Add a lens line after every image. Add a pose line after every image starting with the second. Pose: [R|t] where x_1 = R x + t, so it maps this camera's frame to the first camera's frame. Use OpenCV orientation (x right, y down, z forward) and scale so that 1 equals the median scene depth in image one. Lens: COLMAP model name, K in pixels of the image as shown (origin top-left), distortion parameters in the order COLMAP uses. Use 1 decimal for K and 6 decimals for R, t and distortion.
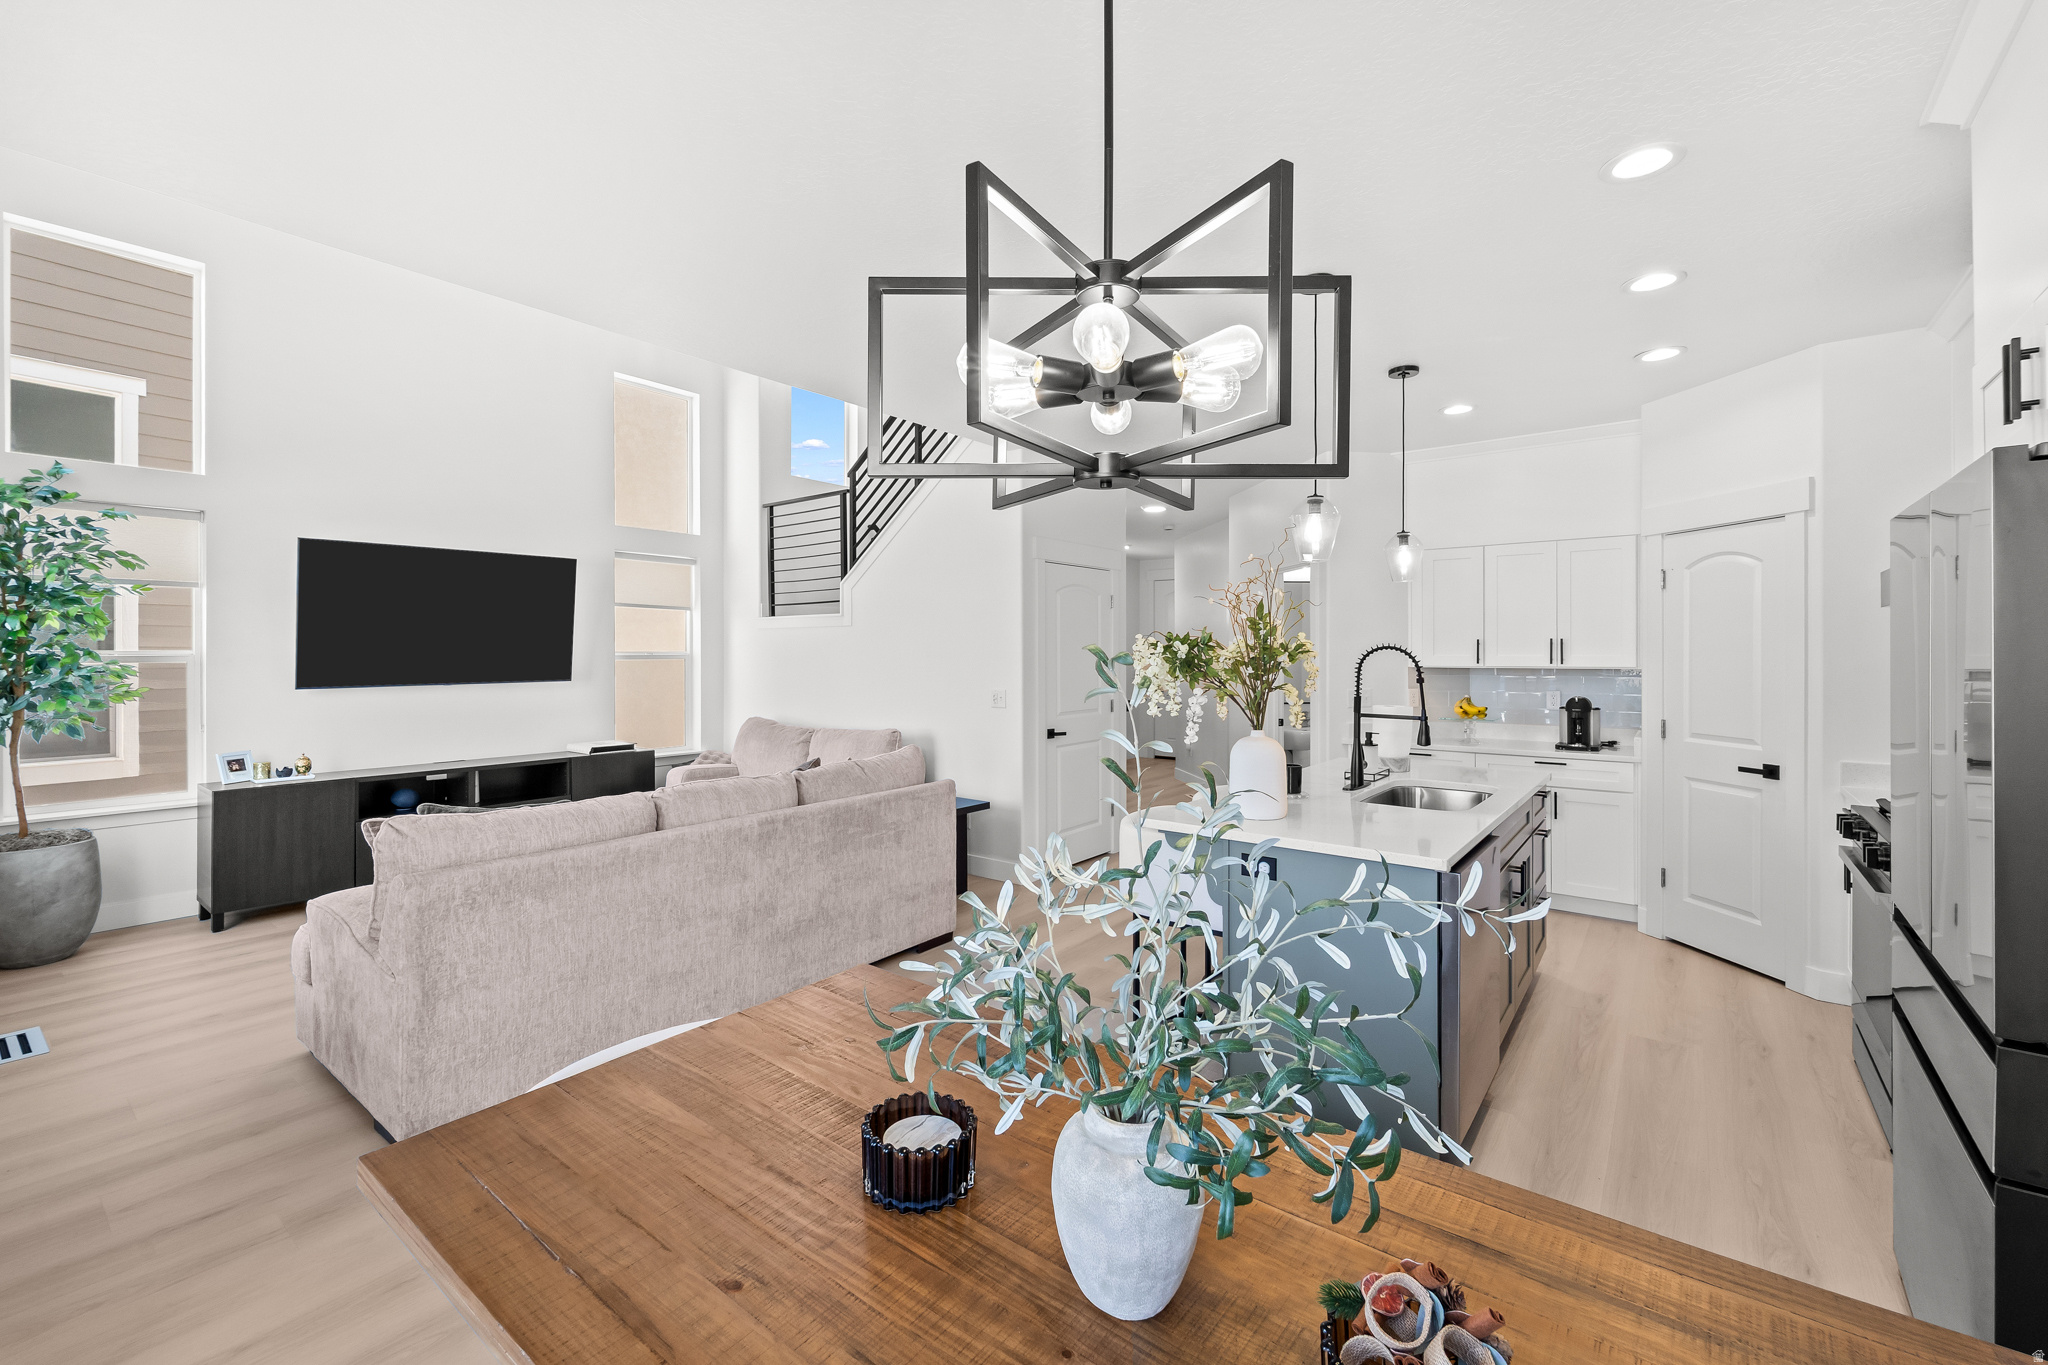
lens RADIAL K [[847.6, 0, 1022.6], [0, 847.6, 653.2], [0, 0, 1]] dist [0.005254, -0.002227]
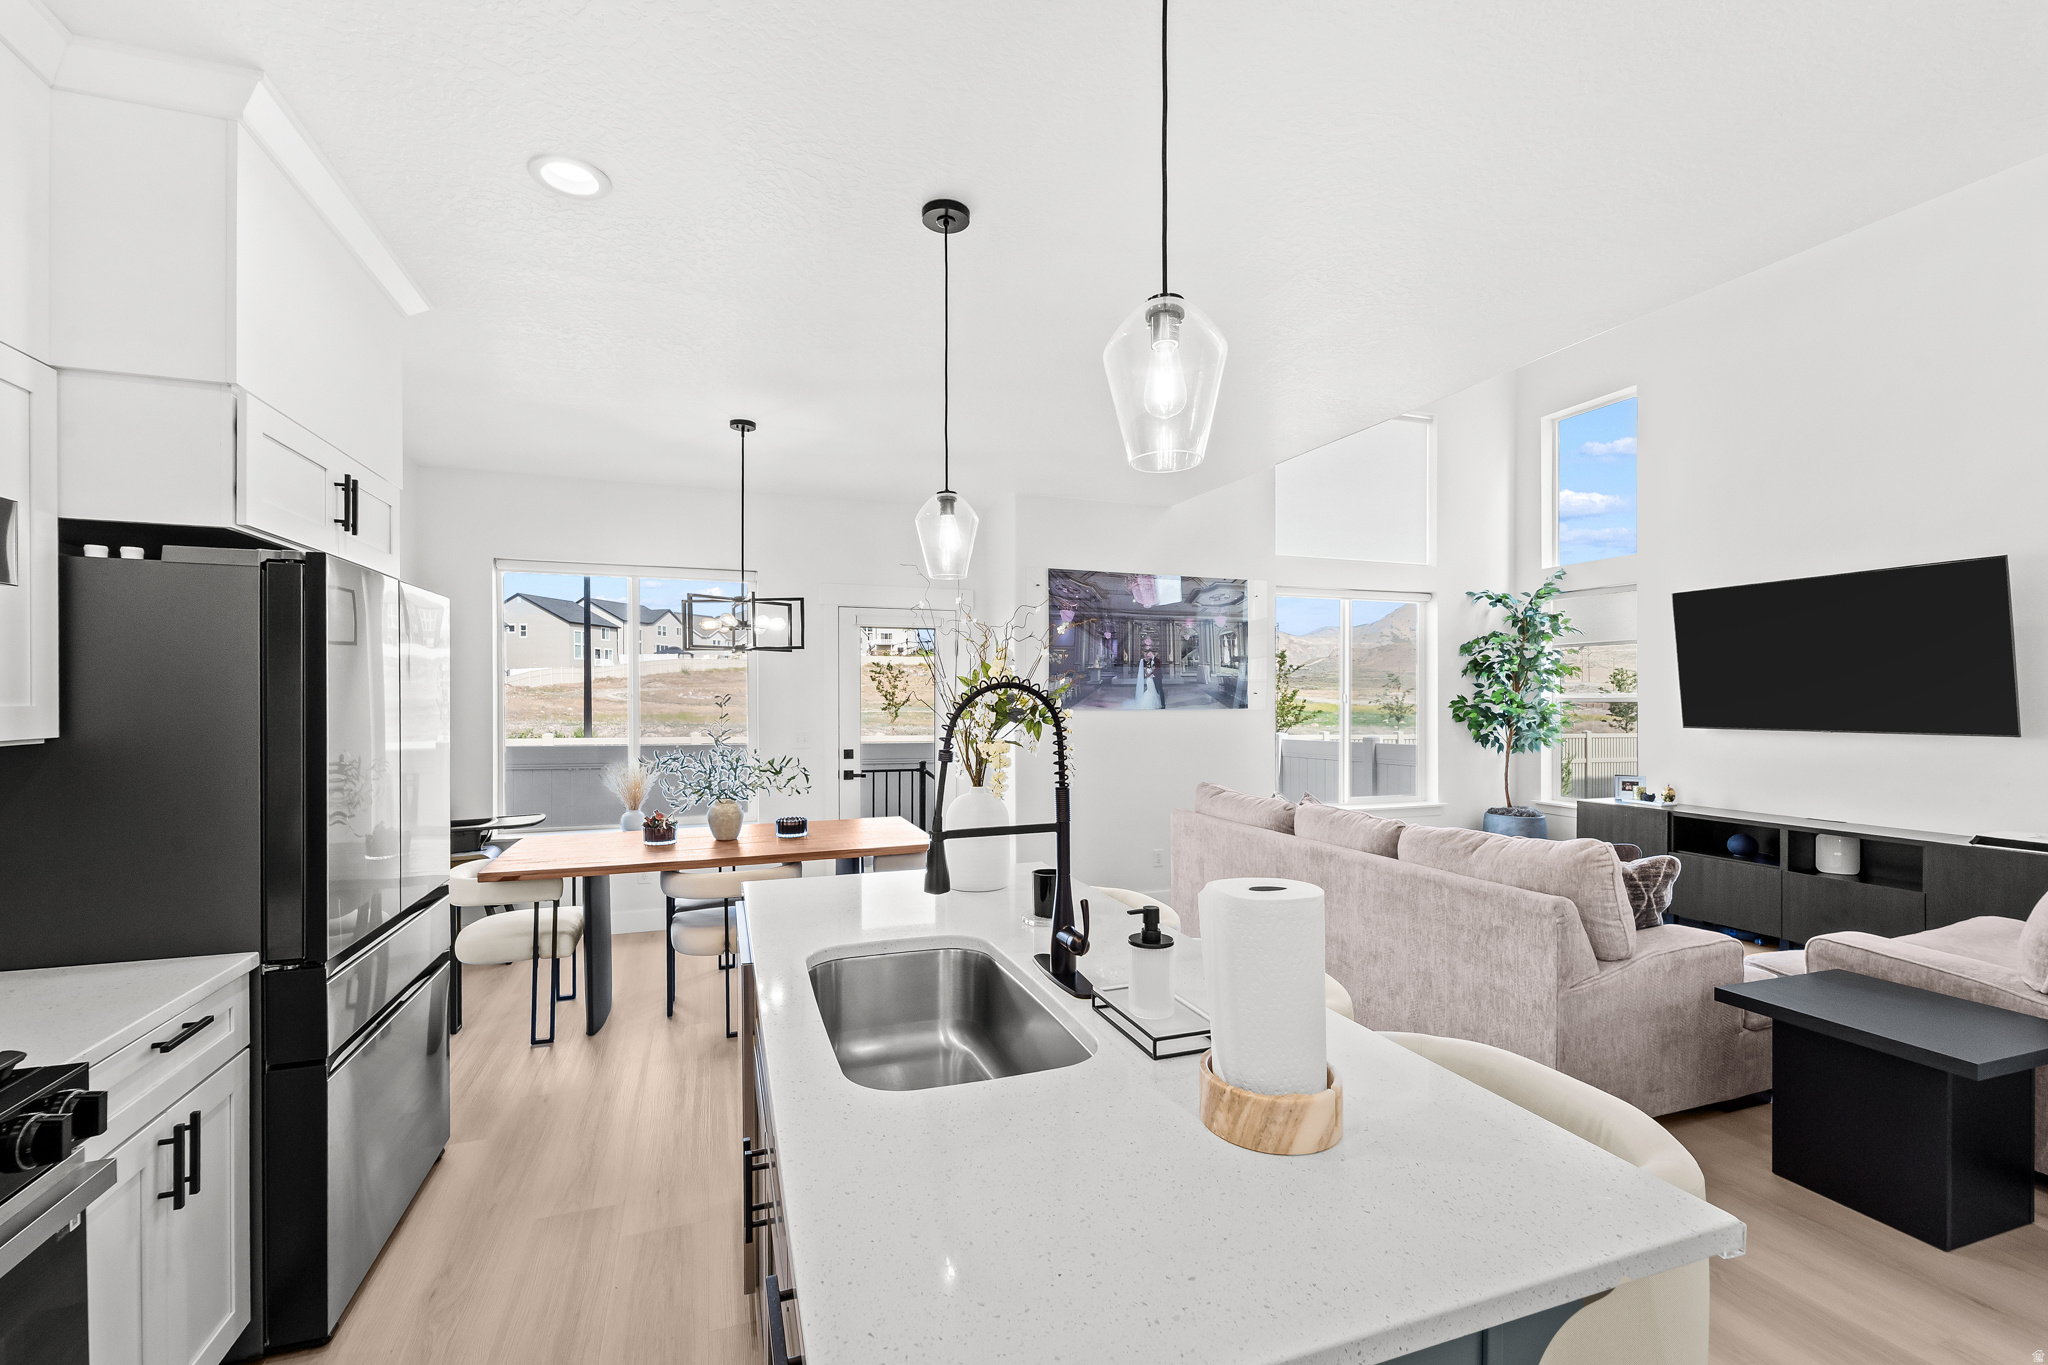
lens RADIAL K [[847.6, 0, 1020.3], [0, 847.6, 694.8], [0, 0, 1]] dist [0.005254, -0.002227]
pose [[-0.530070, -0.000010, -0.847954, 0.578982], [0.000032, 1.000000, -0.000033, -0.000794], [0.847954, -0.000045, -0.530070, 0.885135]]
